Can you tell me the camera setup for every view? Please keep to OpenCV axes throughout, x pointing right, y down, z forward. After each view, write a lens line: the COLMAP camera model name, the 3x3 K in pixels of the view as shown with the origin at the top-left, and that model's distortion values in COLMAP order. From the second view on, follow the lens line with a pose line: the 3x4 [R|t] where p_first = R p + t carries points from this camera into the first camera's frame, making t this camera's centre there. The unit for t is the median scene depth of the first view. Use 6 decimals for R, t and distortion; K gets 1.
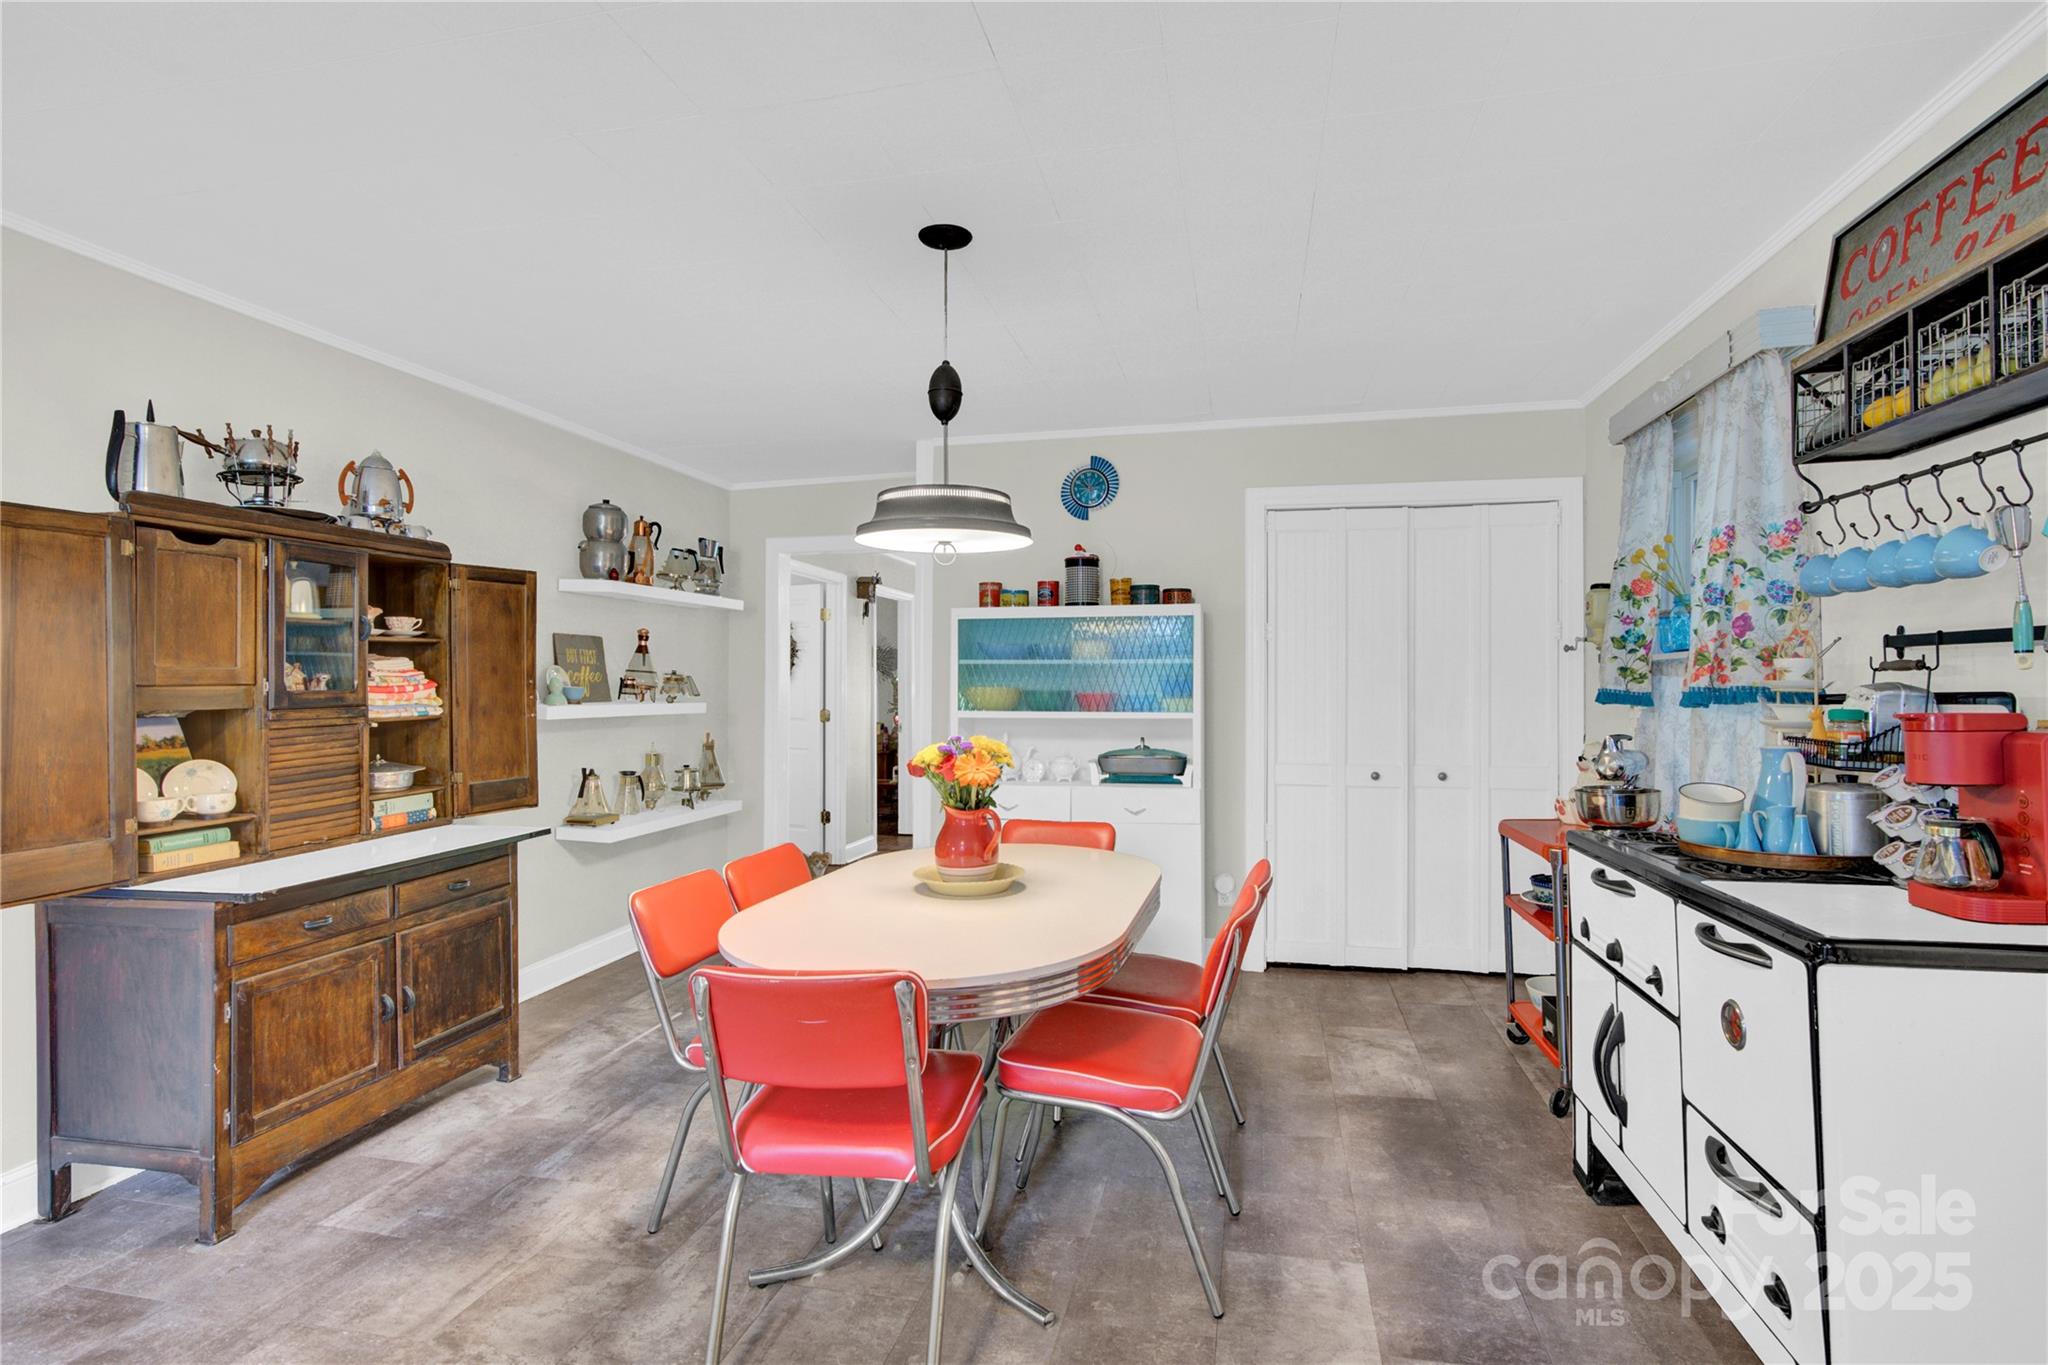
lens RADIAL K [[964.3, 0, 1014.6], [0, 964.3, 669.1], [0, 0, 1]] dist [-0.003153, 0.002116]
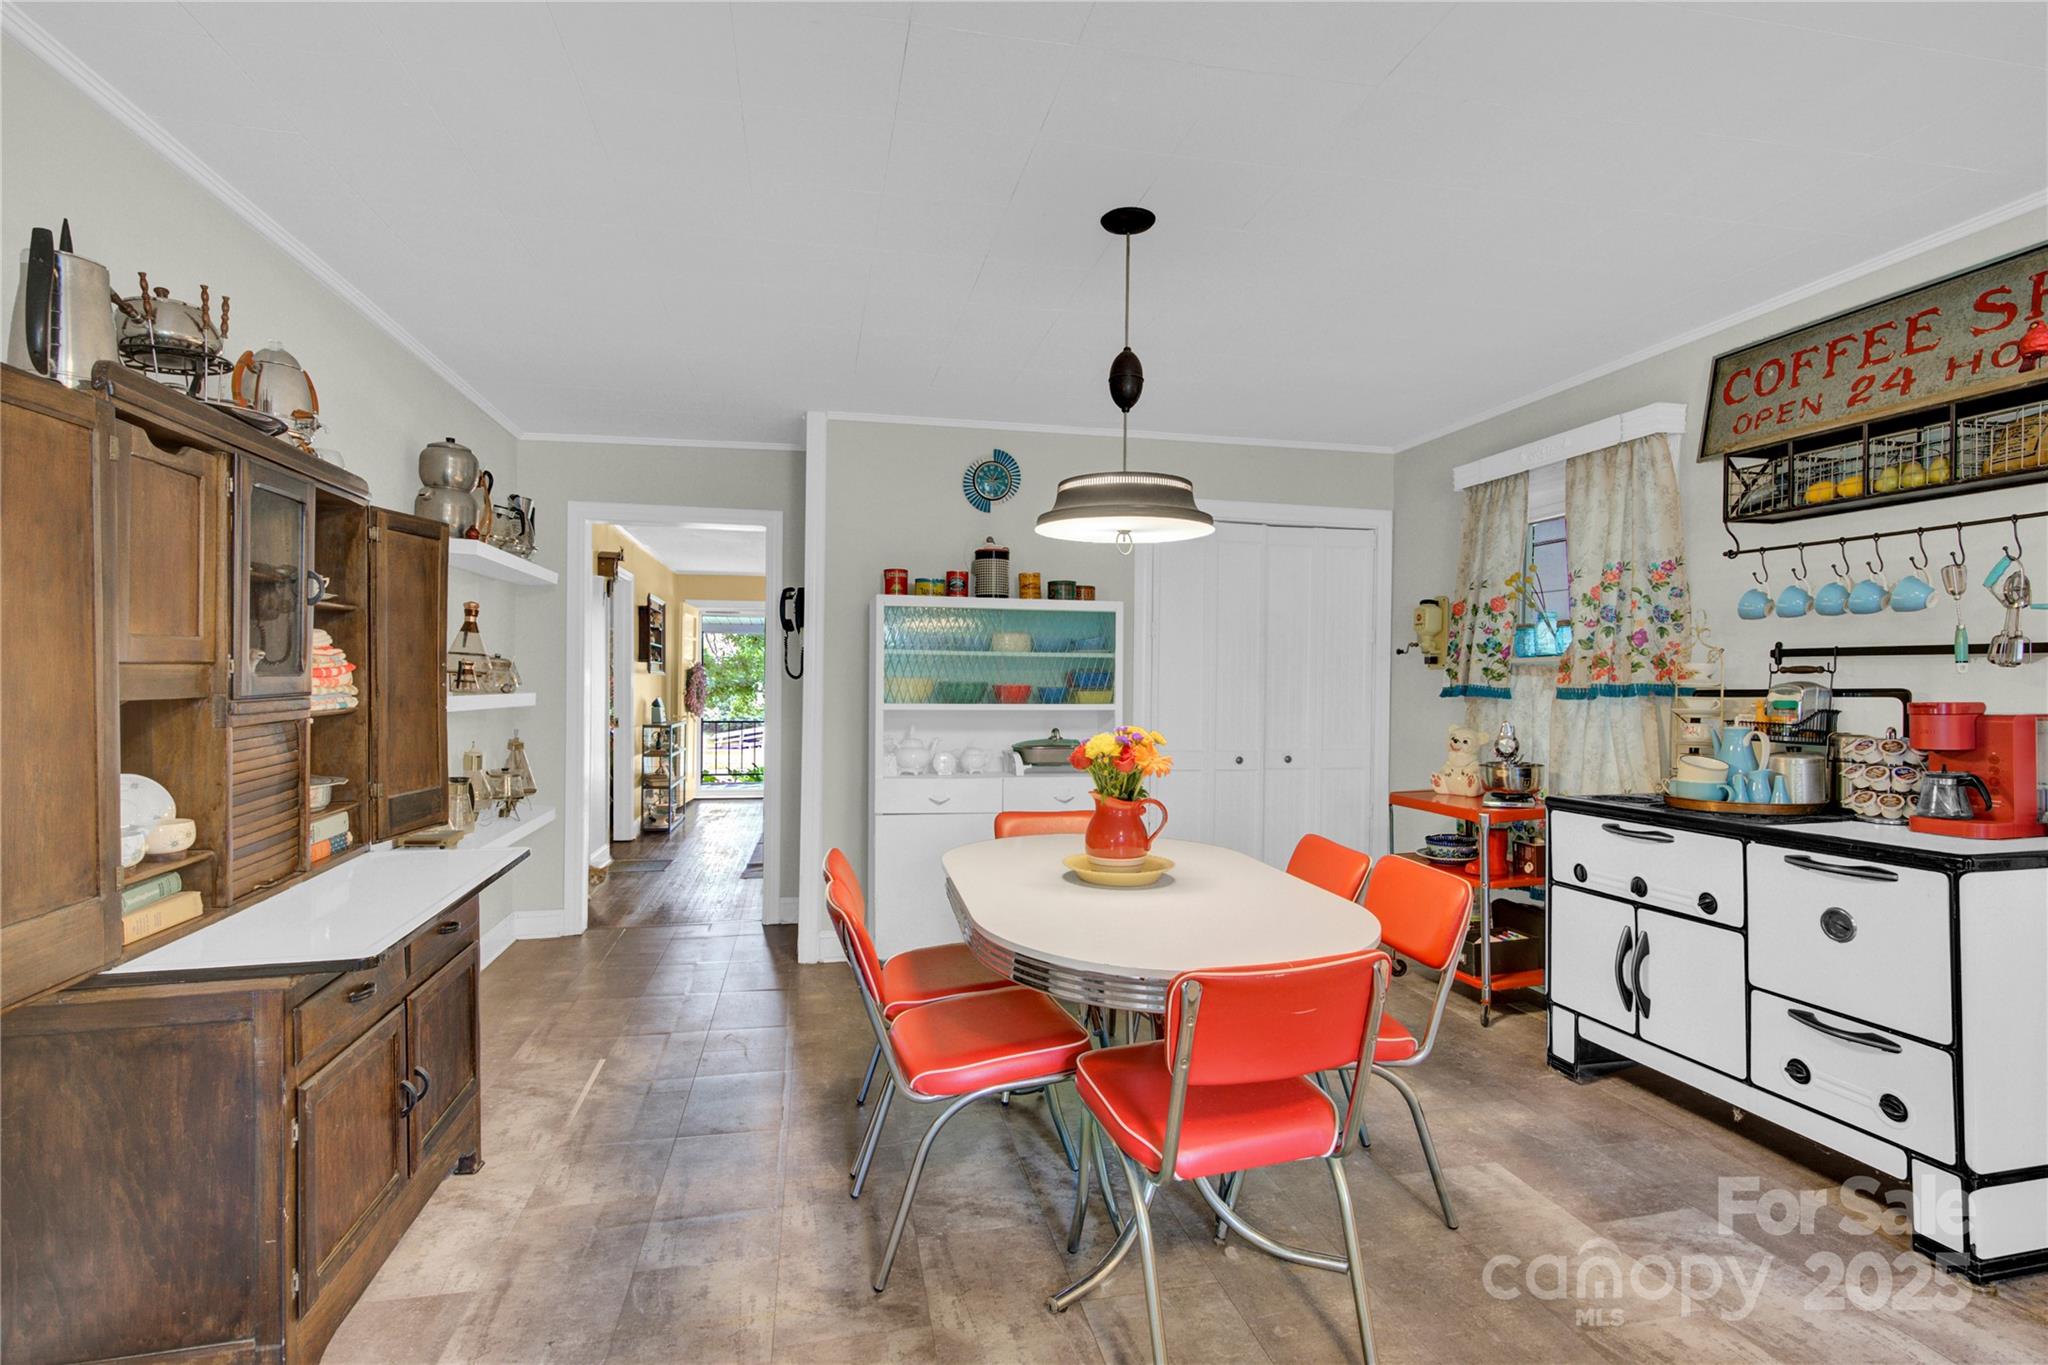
lens RADIAL K [[964.3, 0, 980.9], [0, 964.3, 680.8], [0, 0, 1]] dist [-0.003153, 0.002116]
pose [[0.911154, 0.009586, 0.411954, -0.566094], [-0.017299, 0.999738, 0.014997, 0.008769], [-0.411702, -0.020791, 0.911081, 0.143494]]
